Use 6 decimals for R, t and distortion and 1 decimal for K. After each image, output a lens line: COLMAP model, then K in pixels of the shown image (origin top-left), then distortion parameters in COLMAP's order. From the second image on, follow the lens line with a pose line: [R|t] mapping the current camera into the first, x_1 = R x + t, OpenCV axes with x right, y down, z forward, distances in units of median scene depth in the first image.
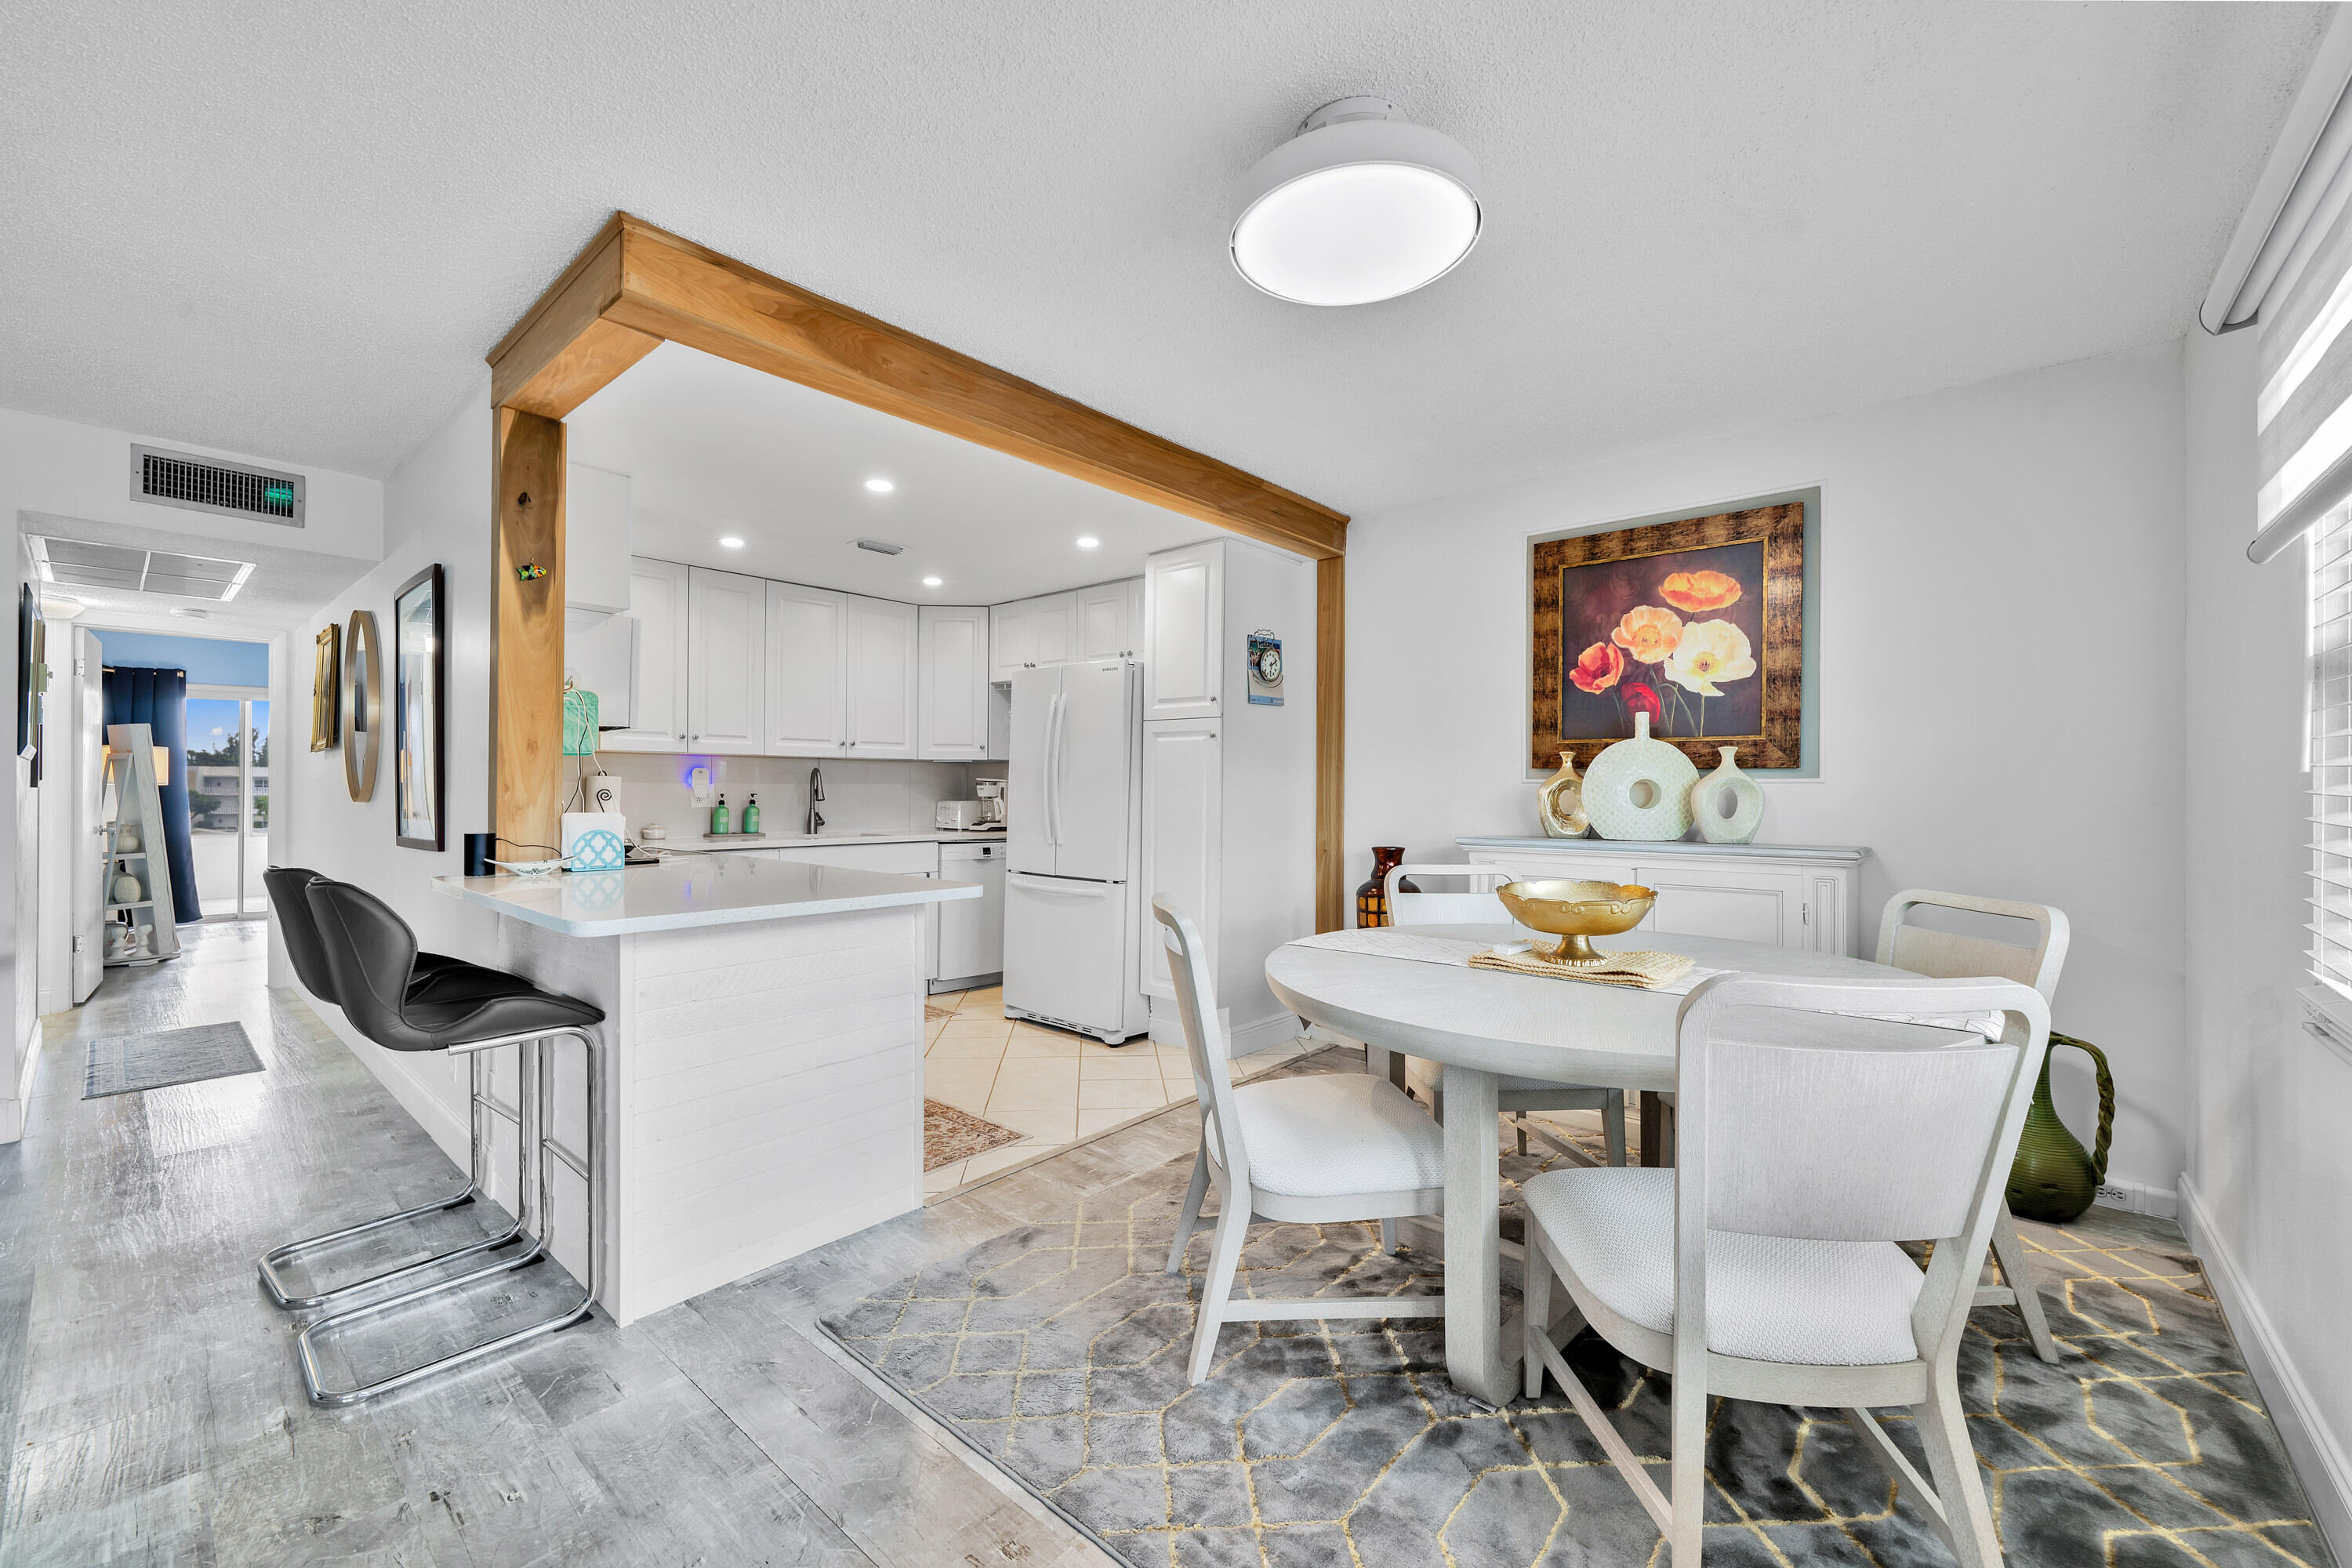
lens RADIAL K [[926.2, 0, 1175.7], [0, 926.2, 801.5], [0, 0, 1]] dist [-0.002890, 0.000018]
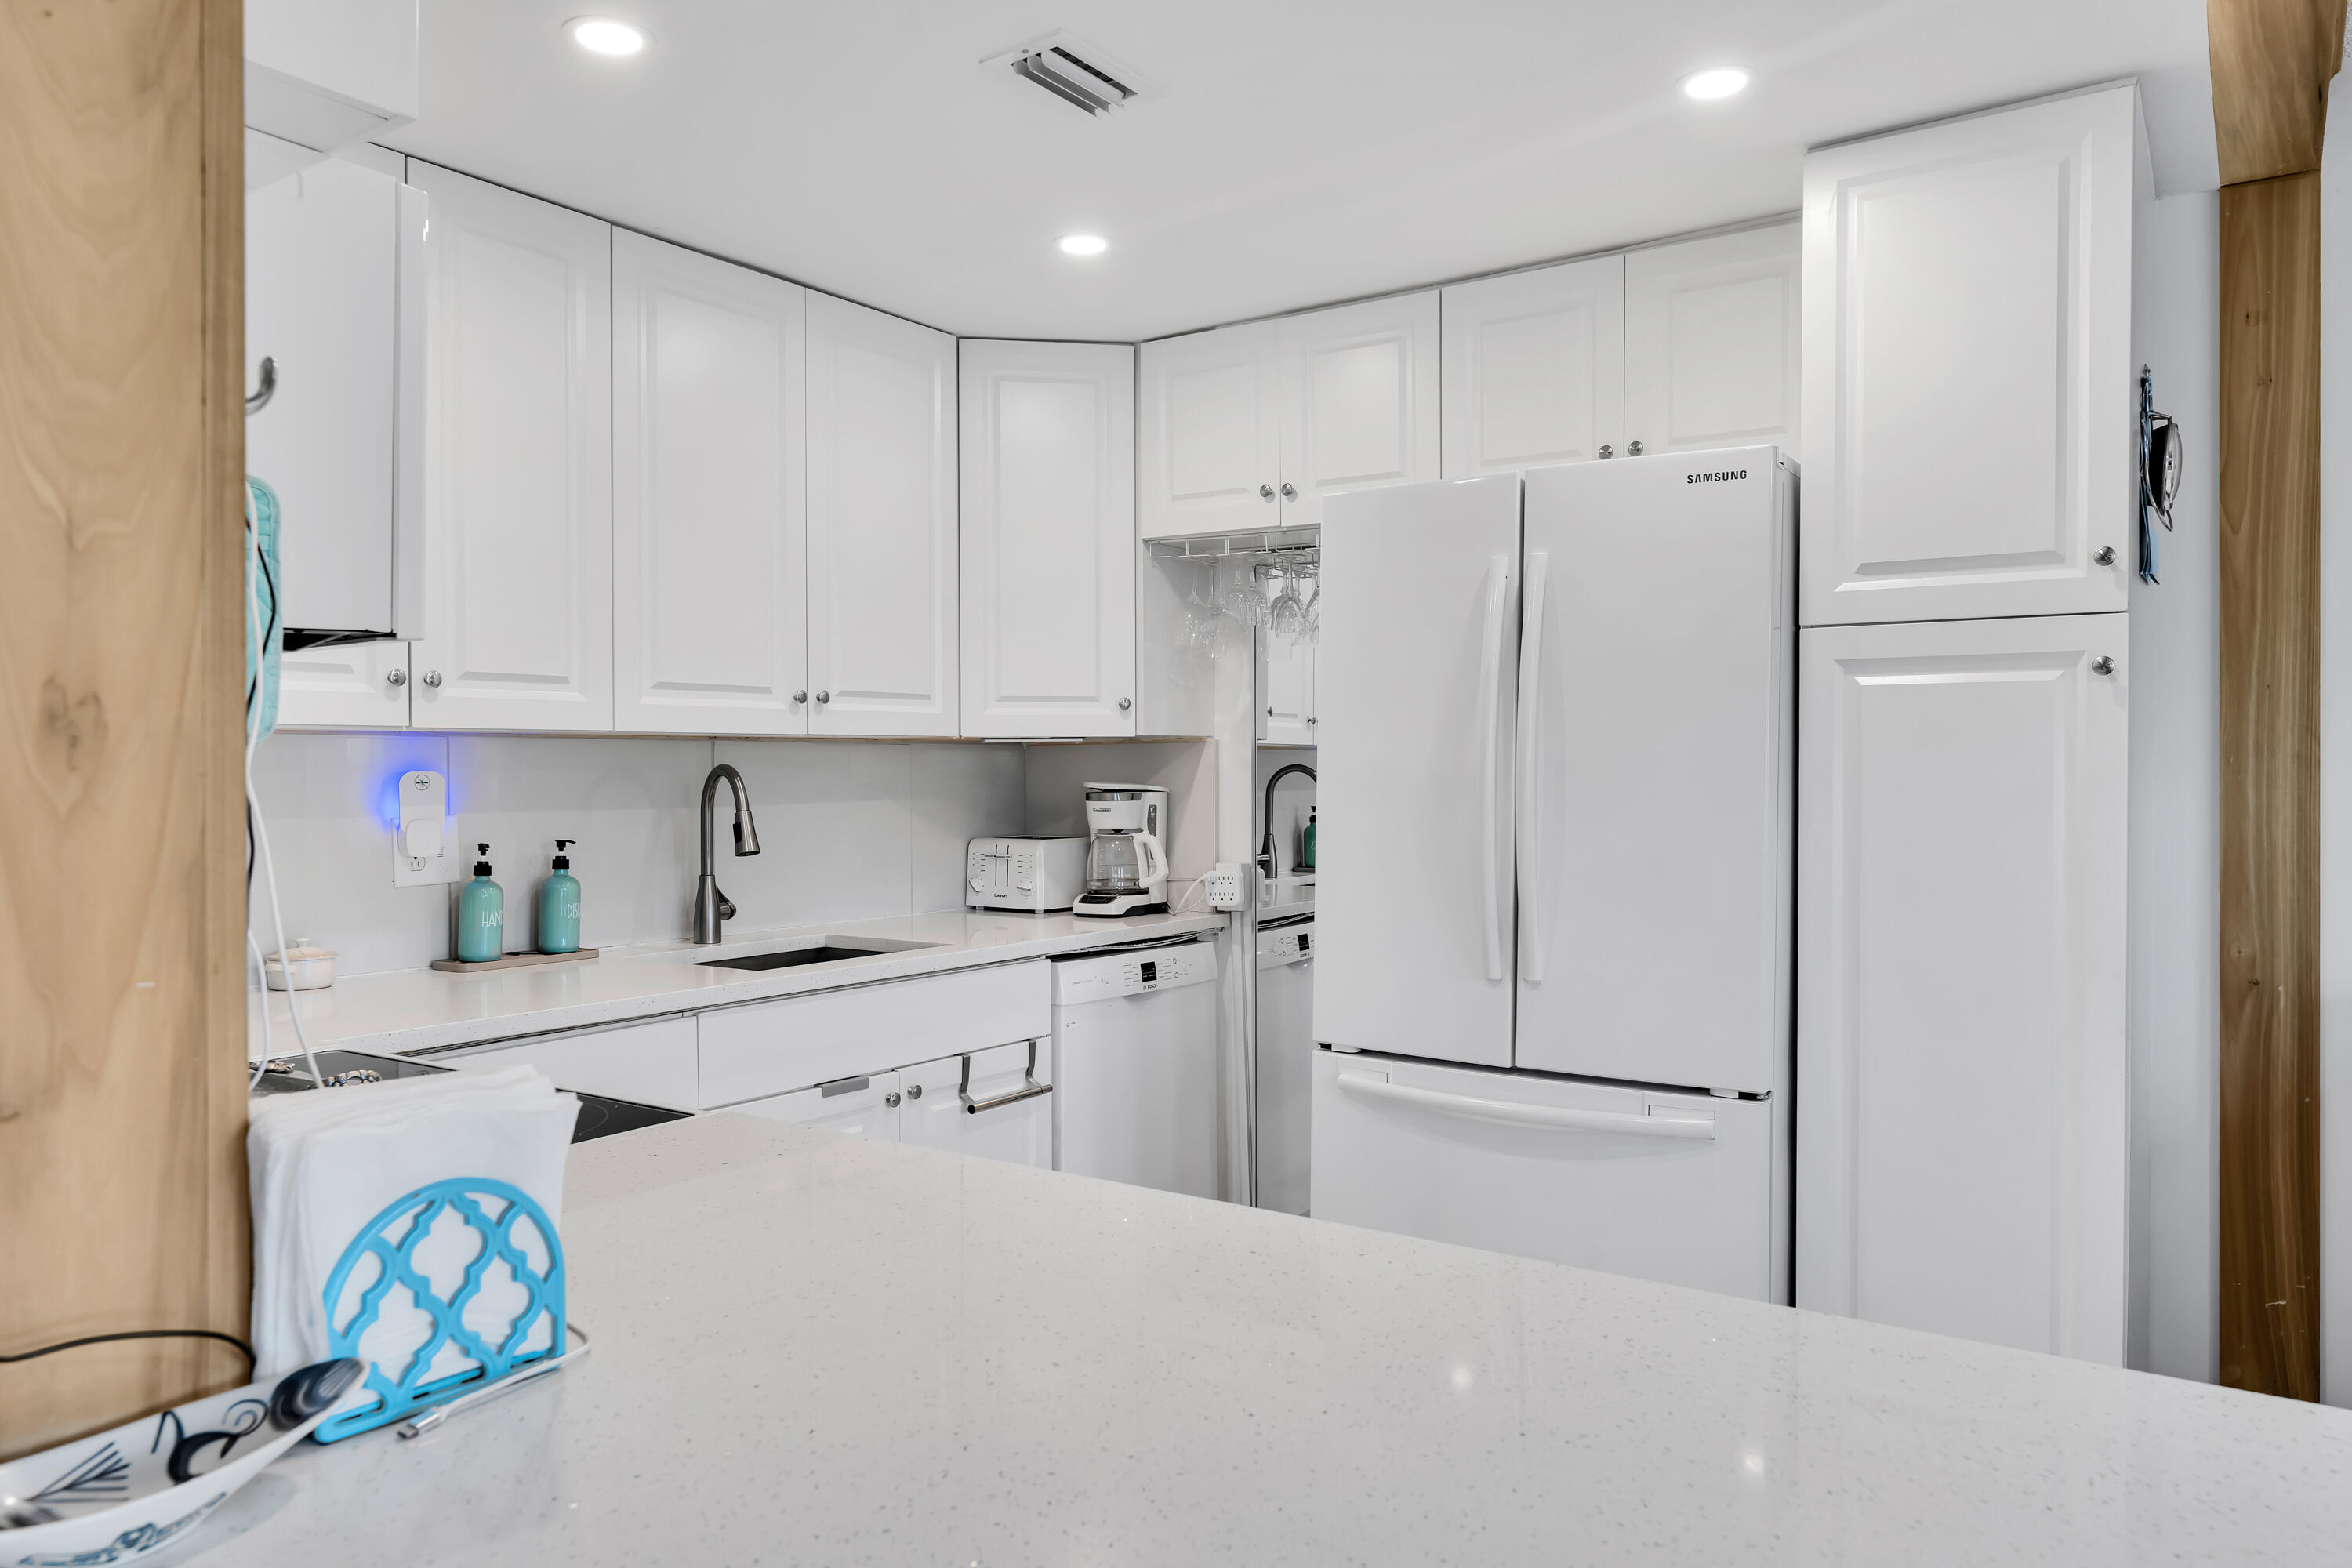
lens RADIAL K [[1560.1, 0, 1176.0], [0, 1560.1, 784.0], [0, 0, 1]] dist [-0.003677, -0.000659]
pose [[0.994039, -0.012532, 0.108298, -0.280595], [0.013086, 0.999905, -0.004408, -0.023714], [-0.108233, 0.005799, 0.994109, 0.372093]]
